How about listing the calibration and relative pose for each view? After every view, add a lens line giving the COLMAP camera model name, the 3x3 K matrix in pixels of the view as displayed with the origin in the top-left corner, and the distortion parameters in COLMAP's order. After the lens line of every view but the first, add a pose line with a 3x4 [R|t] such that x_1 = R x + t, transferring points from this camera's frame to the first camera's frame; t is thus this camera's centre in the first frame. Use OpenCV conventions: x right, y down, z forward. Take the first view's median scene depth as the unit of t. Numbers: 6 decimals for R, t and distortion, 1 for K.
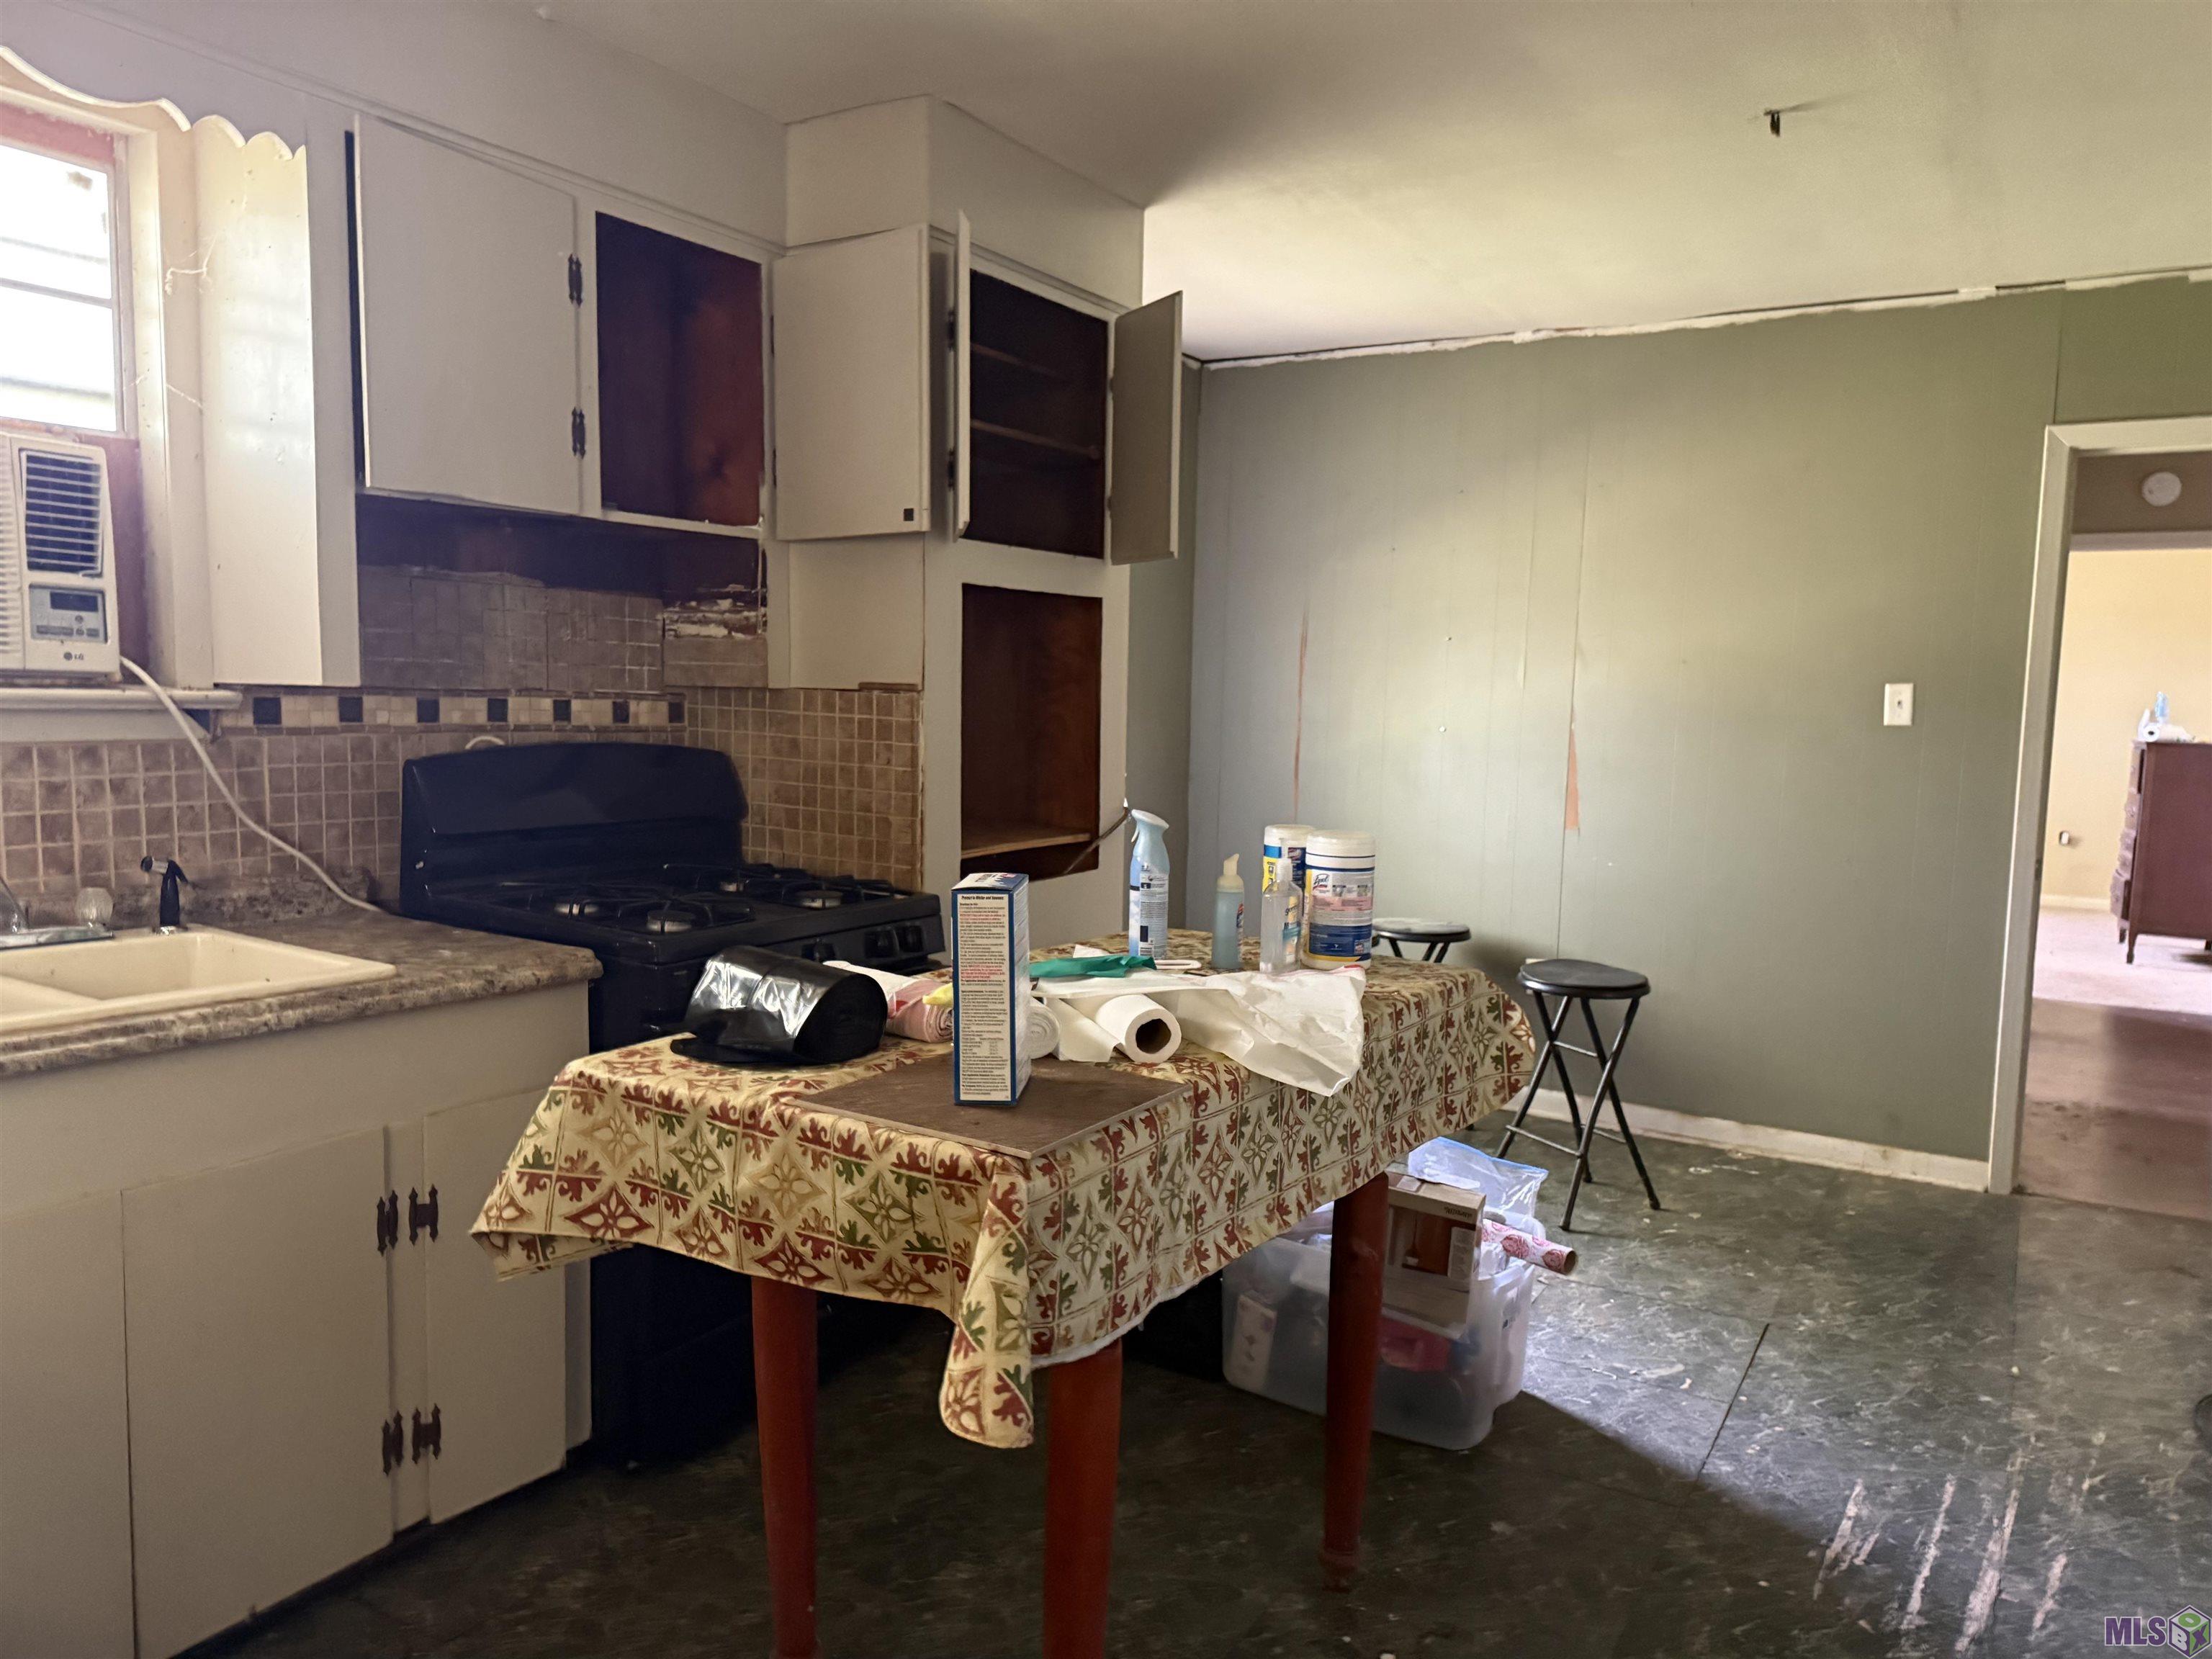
lens RADIAL K [[1553.2, 0, 1103.8], [0, 1553.2, 822.5], [0, 0, 1]] dist [-0.006679, 0.000361]
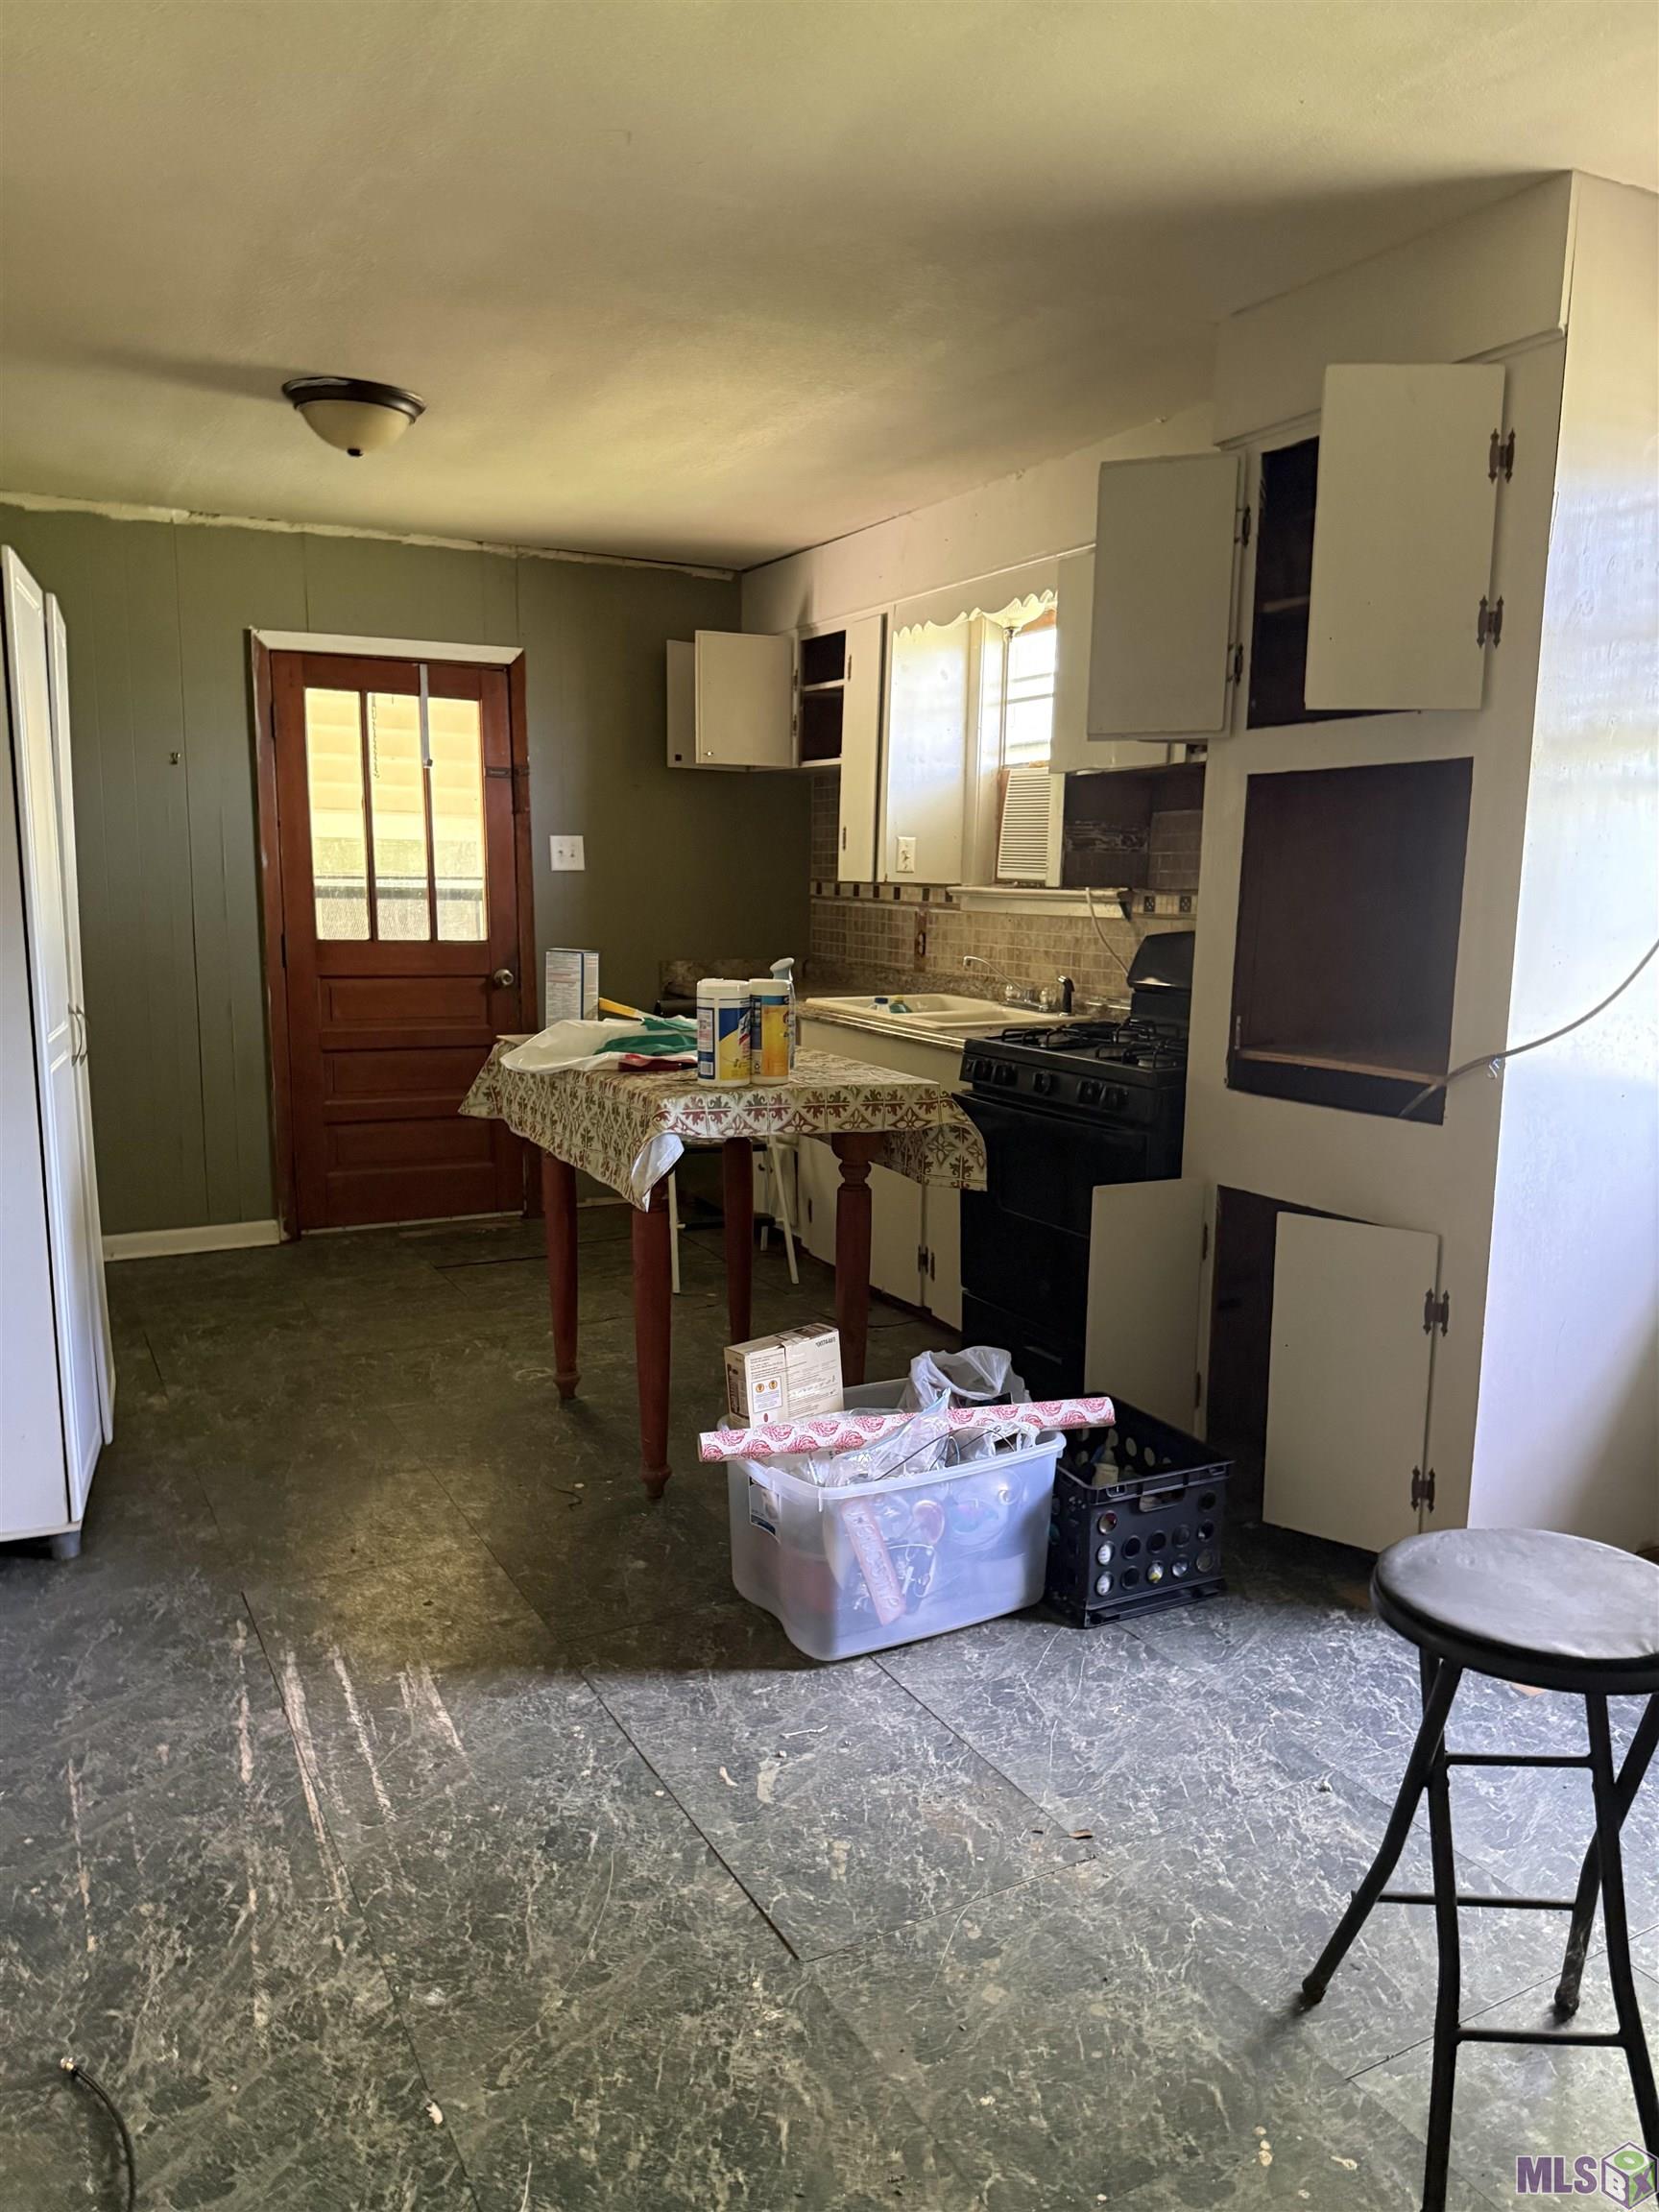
lens RADIAL K [[1553.2, 0, 828.2], [0, 1553.2, 1117.5], [0, 0, 1]] dist [-0.006679, 0.000361]
pose [[-0.492892, 0.107792, -0.863388, 1.184823], [-0.110946, 0.976410, 0.185240, -0.119831], [0.862988, 0.187093, -0.469306, 1.632596]]
